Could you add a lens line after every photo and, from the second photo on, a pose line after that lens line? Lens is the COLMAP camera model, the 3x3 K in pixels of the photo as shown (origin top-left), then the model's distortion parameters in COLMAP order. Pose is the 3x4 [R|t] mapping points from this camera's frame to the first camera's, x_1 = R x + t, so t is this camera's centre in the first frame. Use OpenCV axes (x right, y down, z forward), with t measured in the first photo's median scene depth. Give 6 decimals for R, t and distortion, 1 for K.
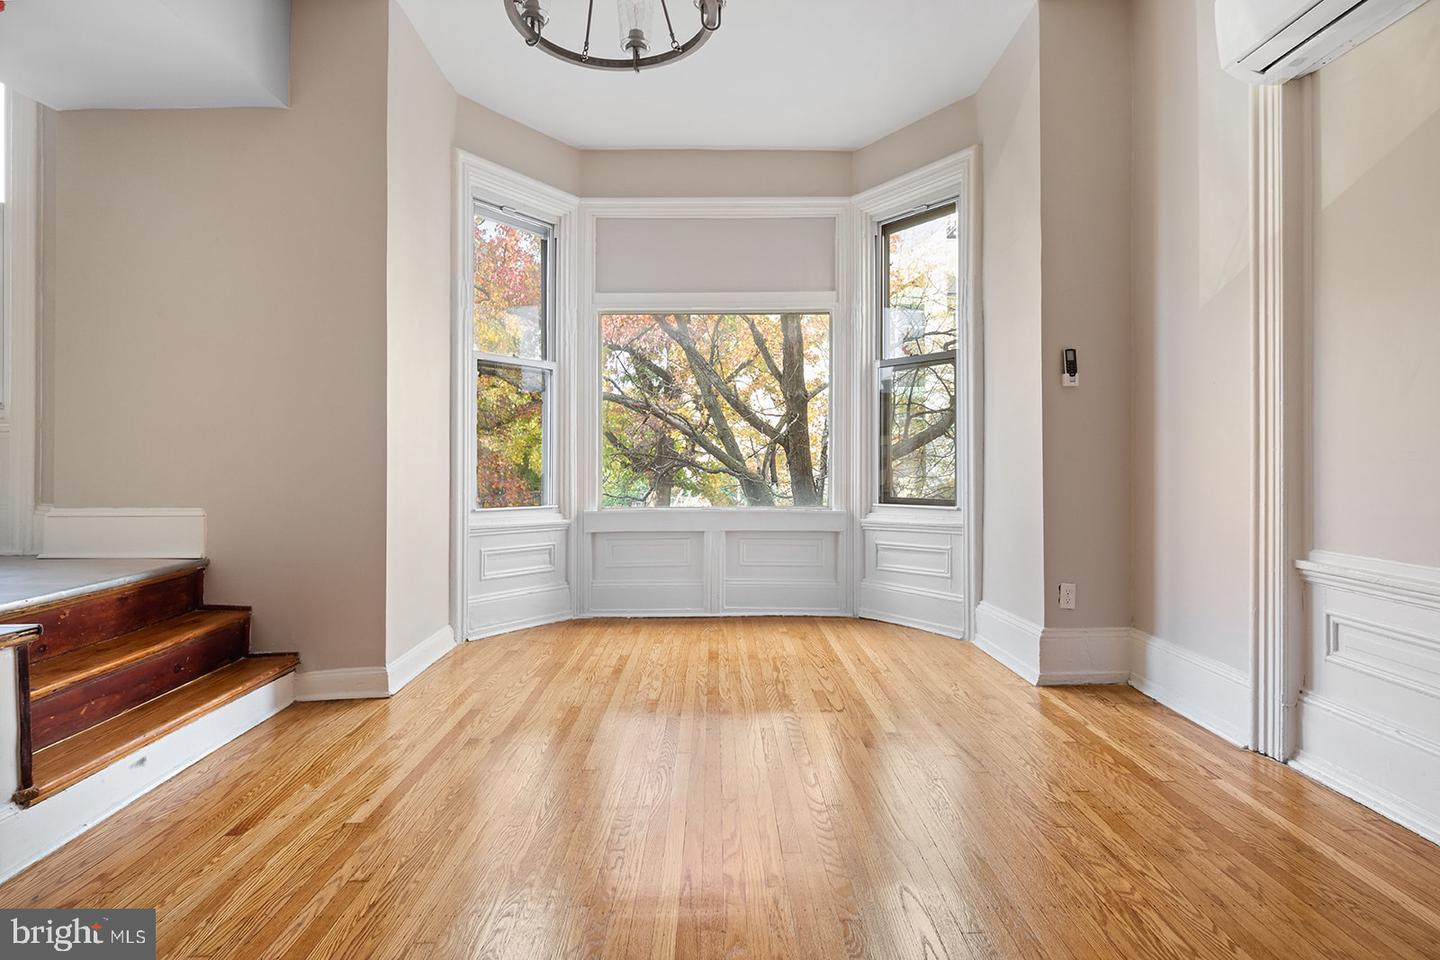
lens RADIAL K [[722.0, 0, 722.4], [0, 722.0, 441.2], [0, 0, 1]] dist [-0.000169, -0.001099]
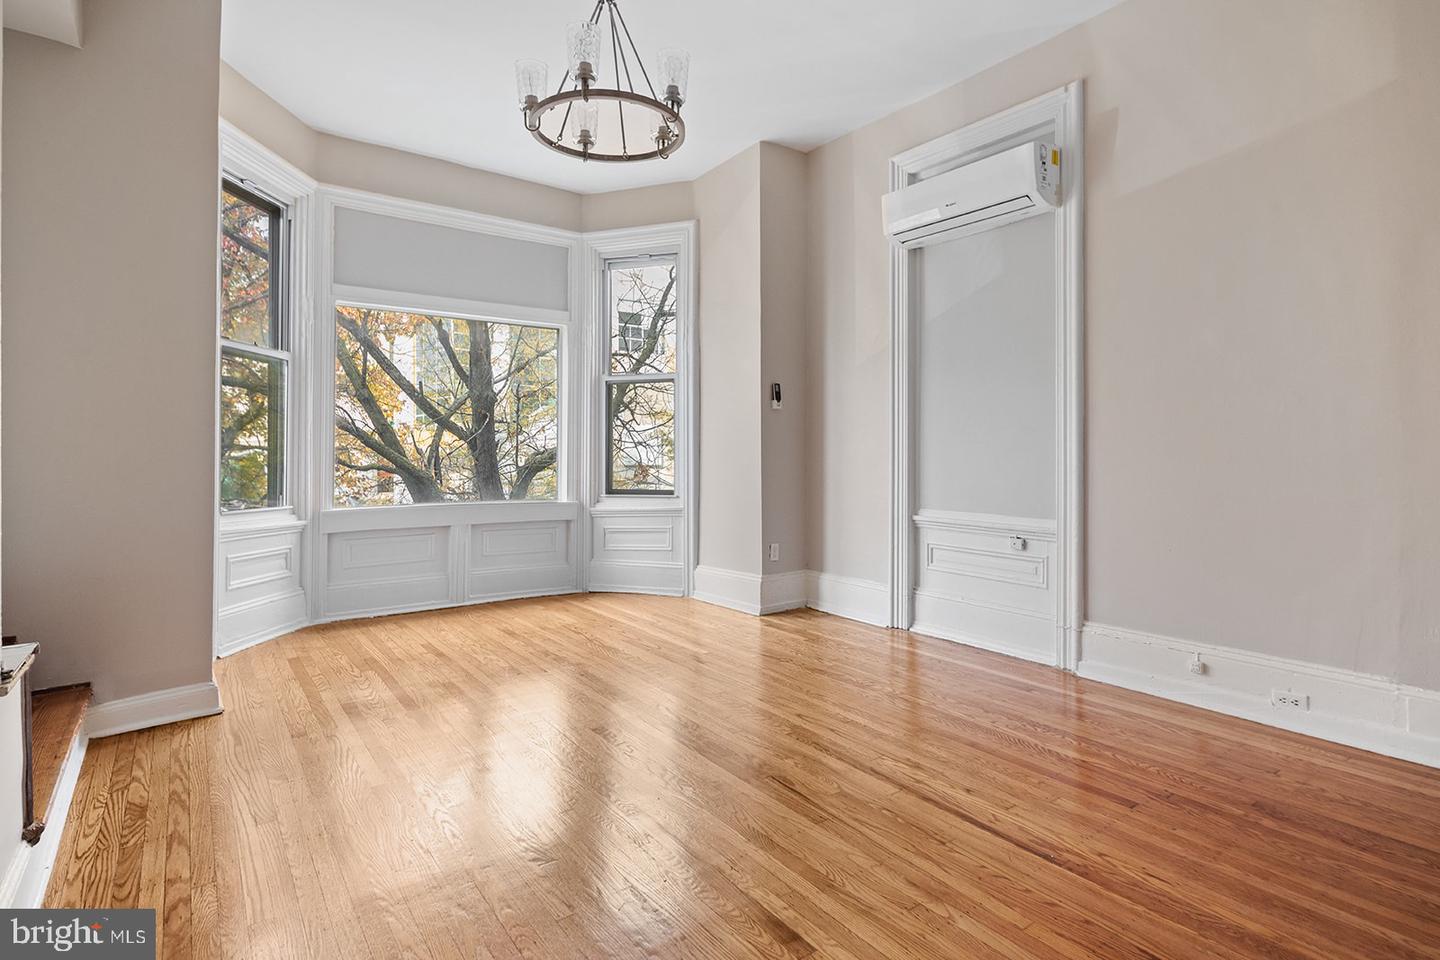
lens RADIAL K [[736.7, 0, 739.1], [0, 736.7, 417.9], [0, 0, 1]] dist [-0.001446, 0.000545]
pose [[0.802751, 0.034274, 0.595329, -0.378625], [-0.019354, 0.999318, -0.031434, -0.007365], [-0.596000, 0.013712, 0.802867, -0.127620]]
